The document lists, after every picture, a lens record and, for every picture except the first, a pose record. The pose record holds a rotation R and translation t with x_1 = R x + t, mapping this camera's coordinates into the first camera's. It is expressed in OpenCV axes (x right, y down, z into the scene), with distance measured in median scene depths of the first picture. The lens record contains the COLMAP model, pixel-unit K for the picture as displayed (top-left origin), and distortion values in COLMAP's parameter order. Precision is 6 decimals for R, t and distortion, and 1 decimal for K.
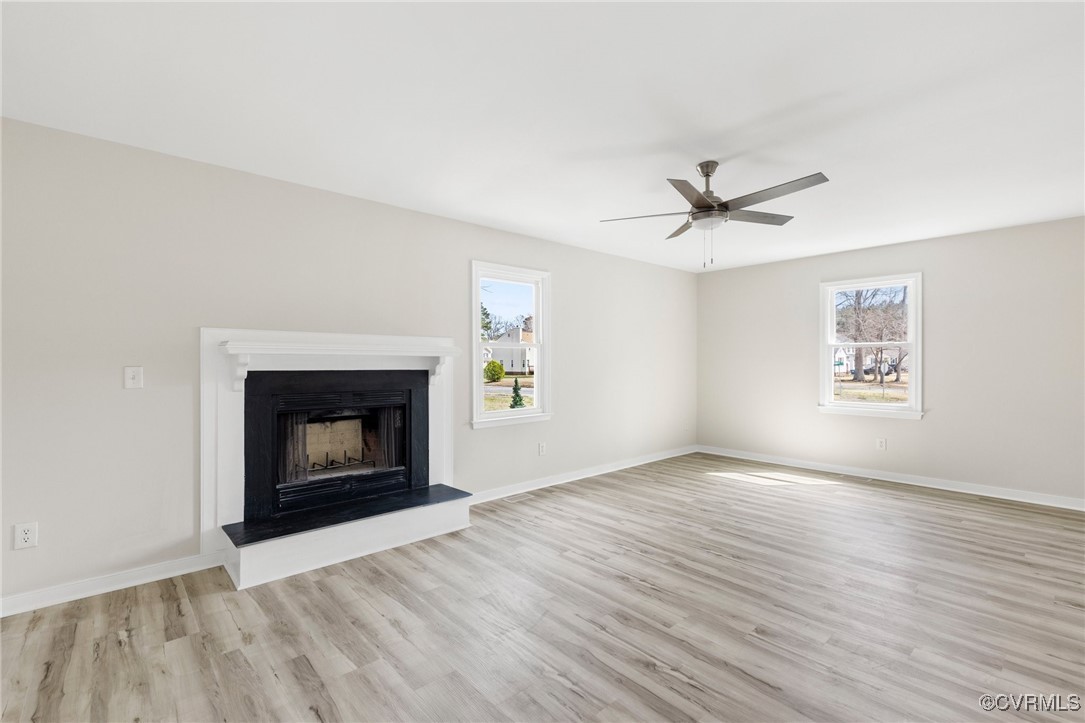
lens RADIAL K [[484.3, 0, 542.5], [0, 484.3, 361.5], [0, 0, 1]] dist [0.009679, 0.000445]
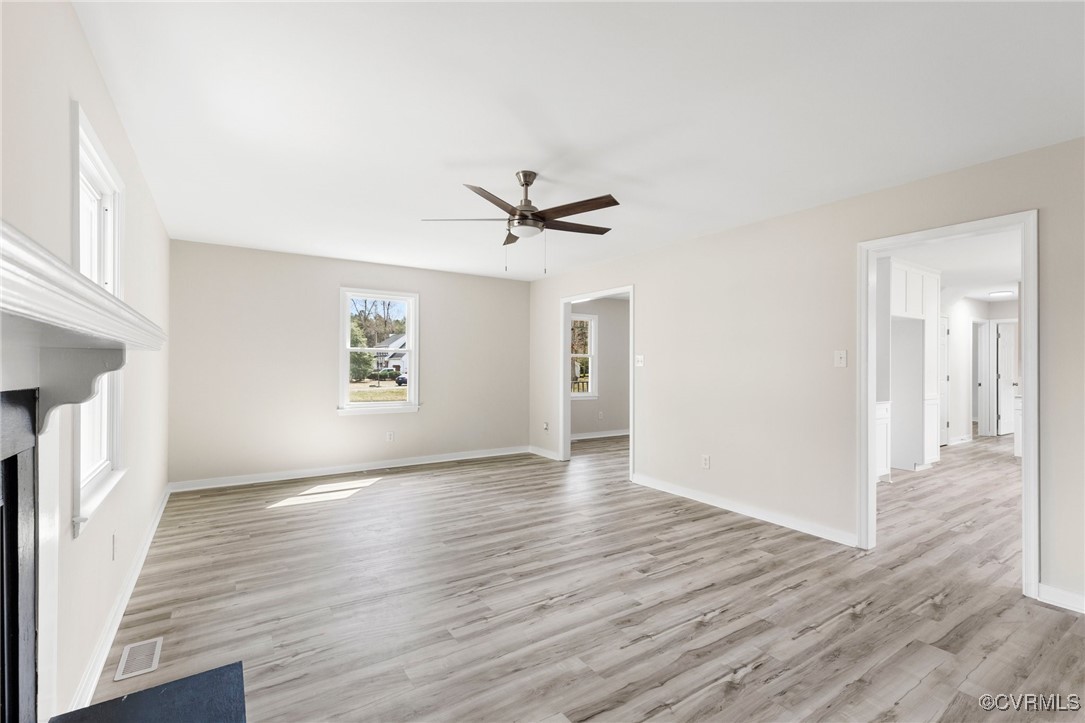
lens RADIAL K [[491.0, 0, 542.5], [0, 491.0, 361.5], [0, 0, 1]] dist [0.010283, 0.000001]
pose [[0.151326, 0.007483, 0.988456, -0.631251], [-0.001684, 0.999972, -0.007313, 0.001167], [-0.988482, -0.000558, 0.151334, 0.746457]]
